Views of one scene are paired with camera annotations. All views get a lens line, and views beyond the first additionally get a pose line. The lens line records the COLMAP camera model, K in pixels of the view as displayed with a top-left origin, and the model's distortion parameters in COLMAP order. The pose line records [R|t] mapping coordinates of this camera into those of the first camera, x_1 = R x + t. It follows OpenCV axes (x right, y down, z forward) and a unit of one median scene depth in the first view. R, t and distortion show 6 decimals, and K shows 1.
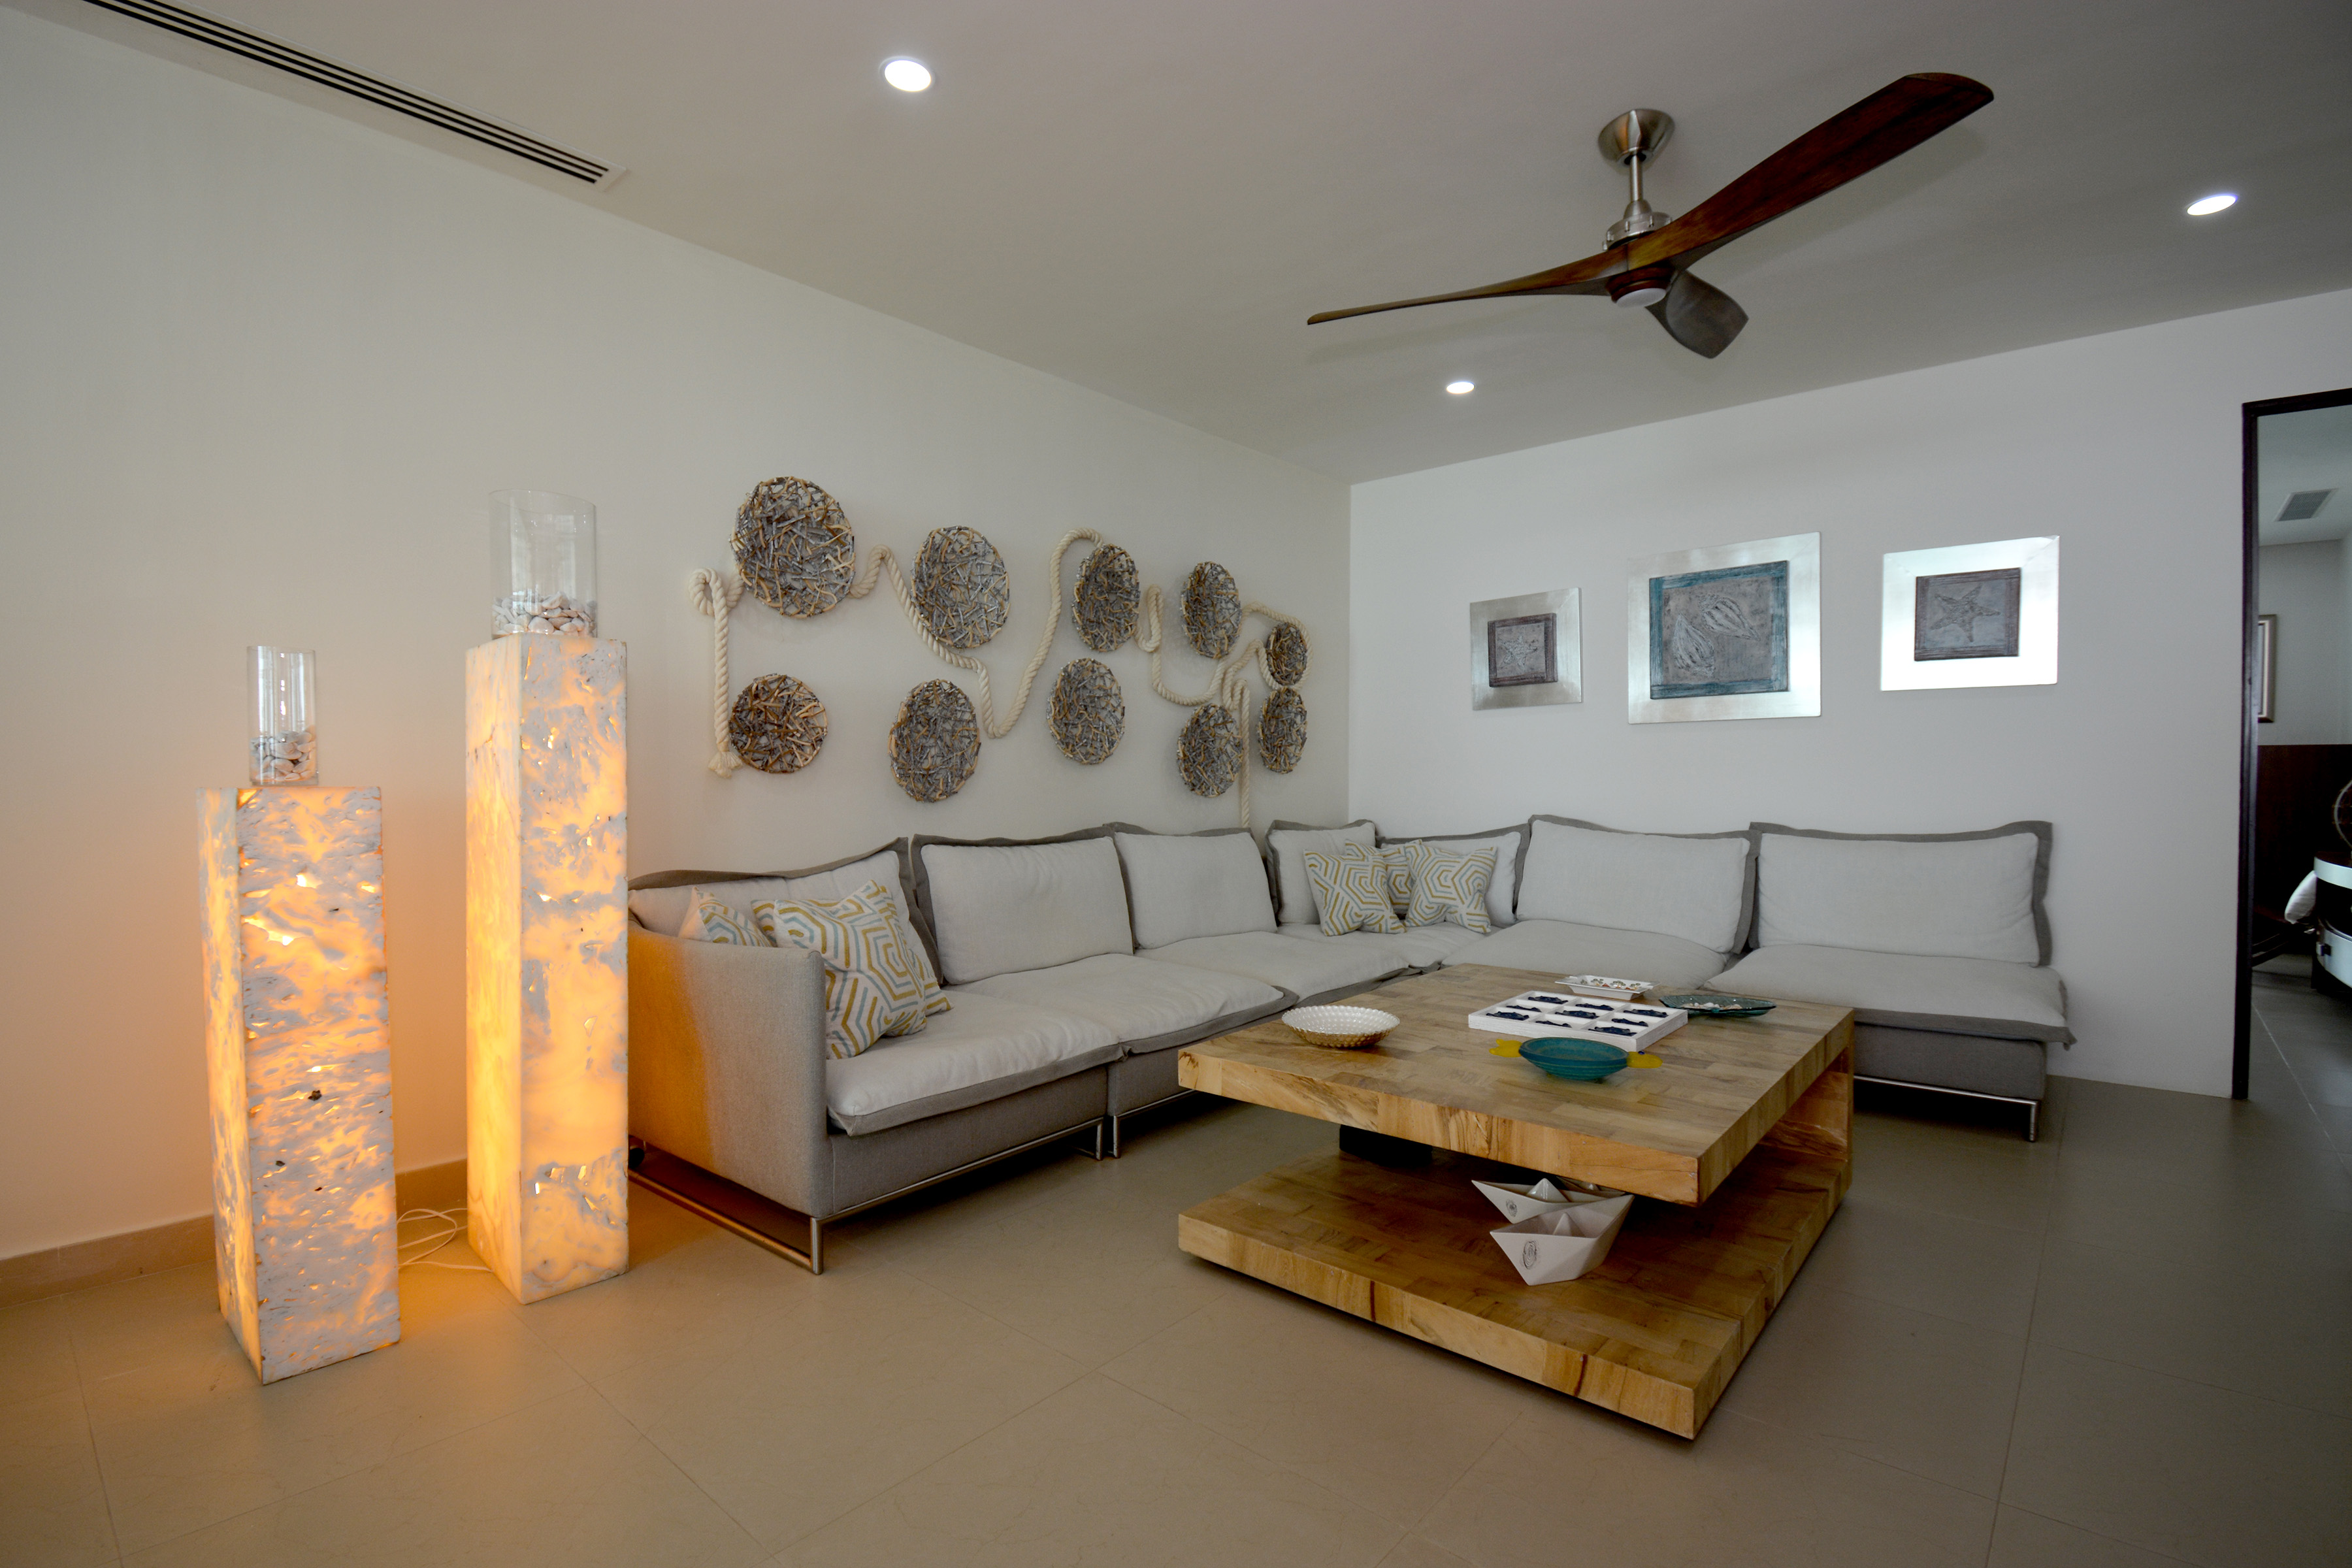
lens RADIAL K [[1065.4, 0, 1187.9], [0, 1065.4, 797.6], [0, 0, 1]] dist [0.020459, -0.022532]
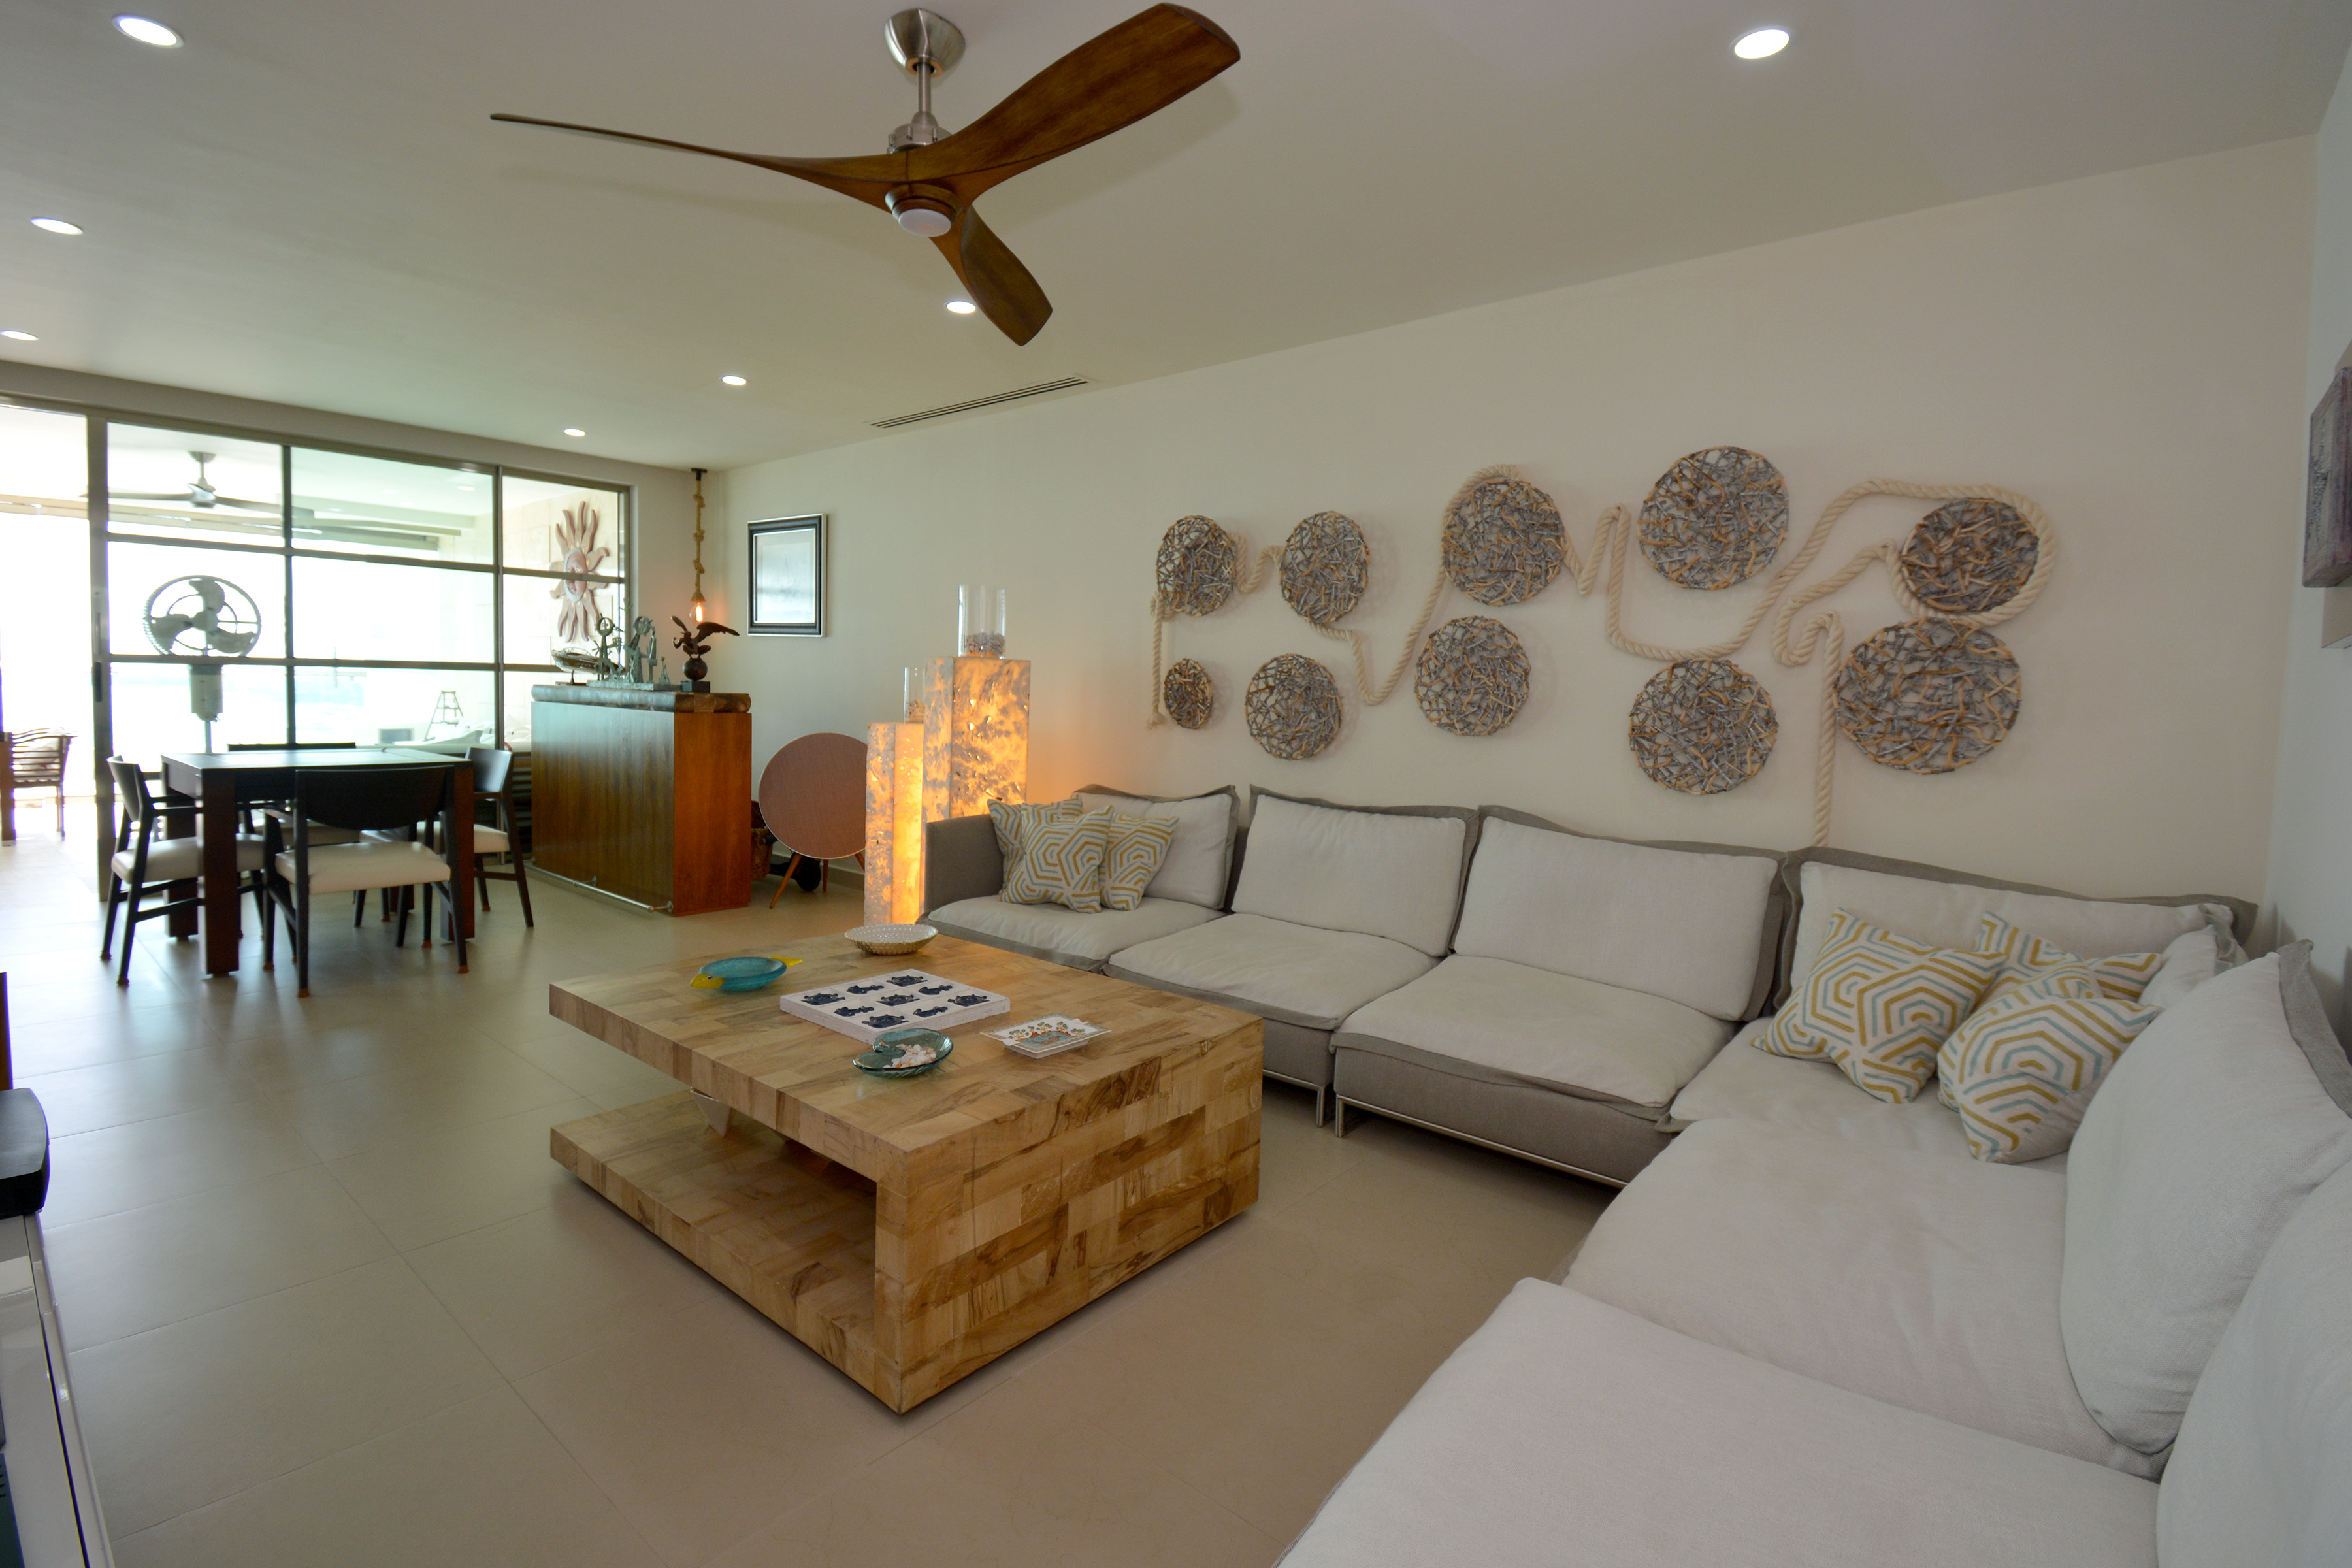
lens RADIAL K [[1065.4, 0, 1187.9], [0, 1065.4, 797.6], [0, 0, 1]] dist [0.020459, -0.022532]
pose [[0.032702, 0.101835, -0.994264, 0.951382], [-0.053493, 0.993548, 0.100003, -0.068537], [0.998033, 0.049916, 0.037938, 0.884454]]
